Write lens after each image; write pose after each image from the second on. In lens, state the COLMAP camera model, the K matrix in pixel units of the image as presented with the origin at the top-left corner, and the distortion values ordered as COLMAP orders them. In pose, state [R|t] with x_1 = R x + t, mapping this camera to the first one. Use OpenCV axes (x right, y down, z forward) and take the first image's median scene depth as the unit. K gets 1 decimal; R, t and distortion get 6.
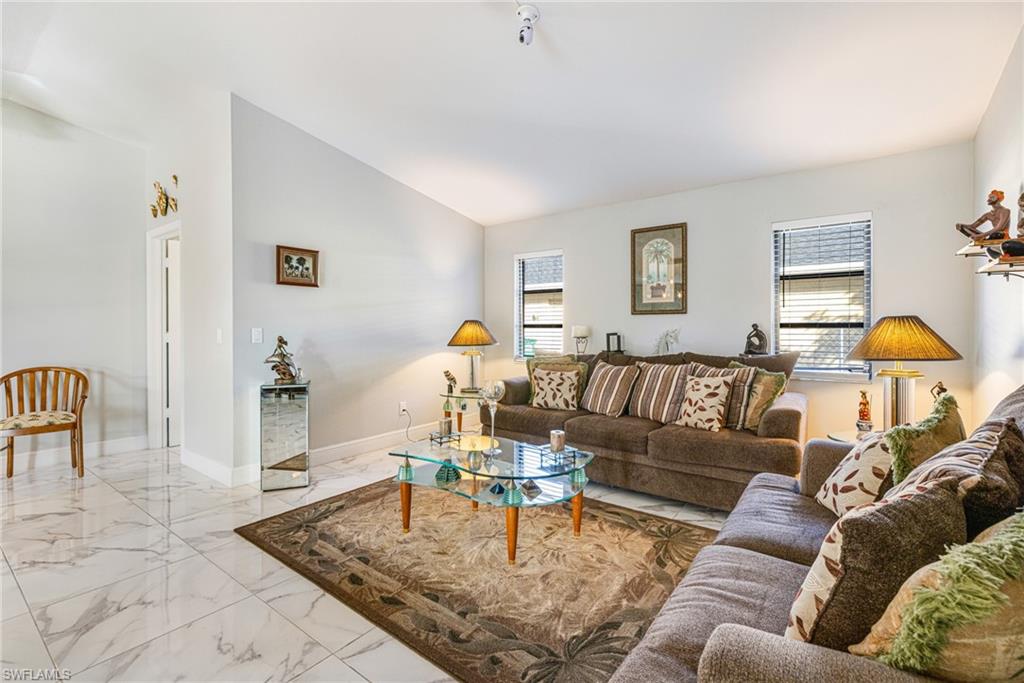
lens RADIAL K [[465.9, 0, 499.5], [0, 465.9, 328.4], [0, 0, 1]] dist [-0.003024, 0.003027]
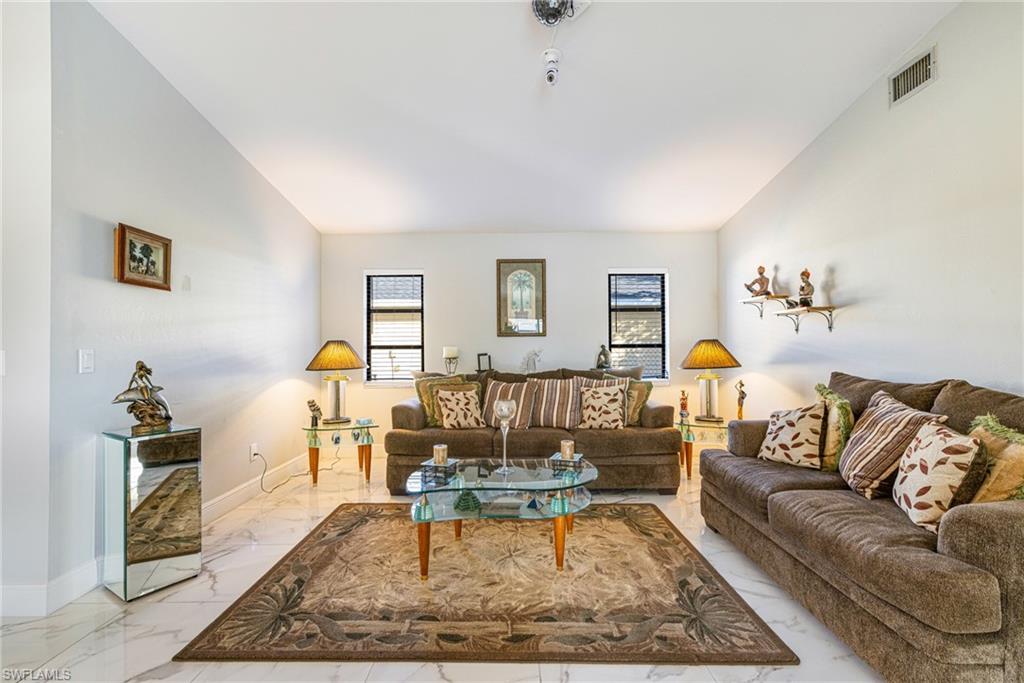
lens RADIAL K [[465.9, 0, 510.9], [0, 465.9, 343.0], [0, 0, 1]] dist [-0.003024, 0.003027]
pose [[0.786922, 0.005269, 0.617030, -0.466665], [0.006470, 0.999838, -0.016790, 0.005319], [-0.617018, 0.017205, 0.786761, 0.150283]]
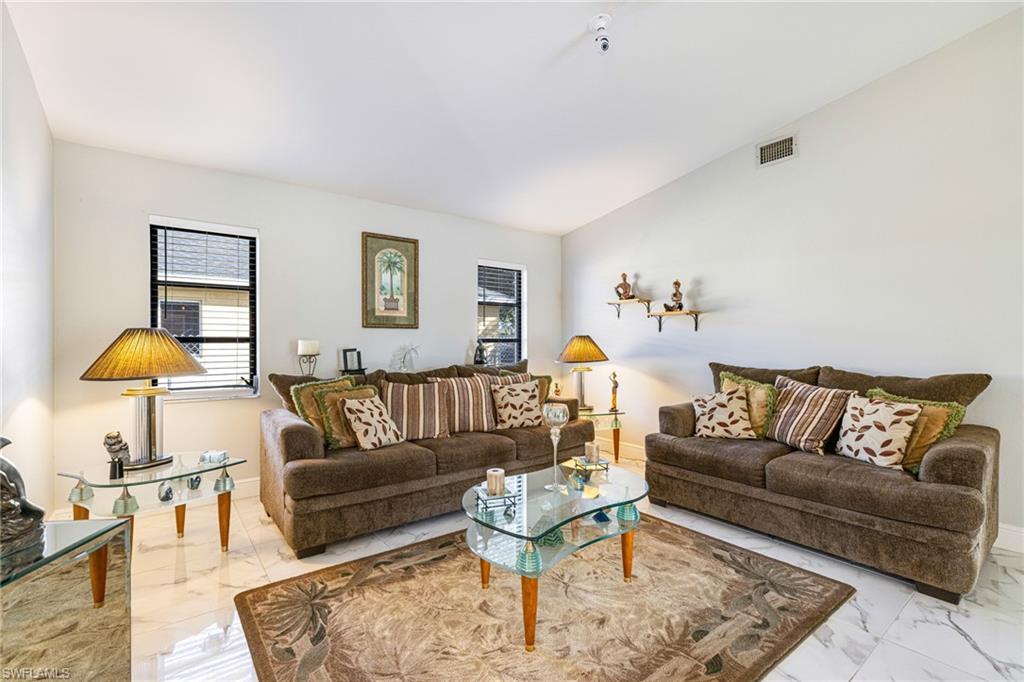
lens RADIAL K [[465.9, 0, 516.6], [0, 465.9, 341.1], [0, 0, 1]] dist [-0.003024, 0.003027]
pose [[0.229064, 0.002476, 0.973408, -0.644479], [0.003513, 0.999988, -0.003370, -0.000040], [-0.973405, 0.004191, 0.229053, 0.654019]]
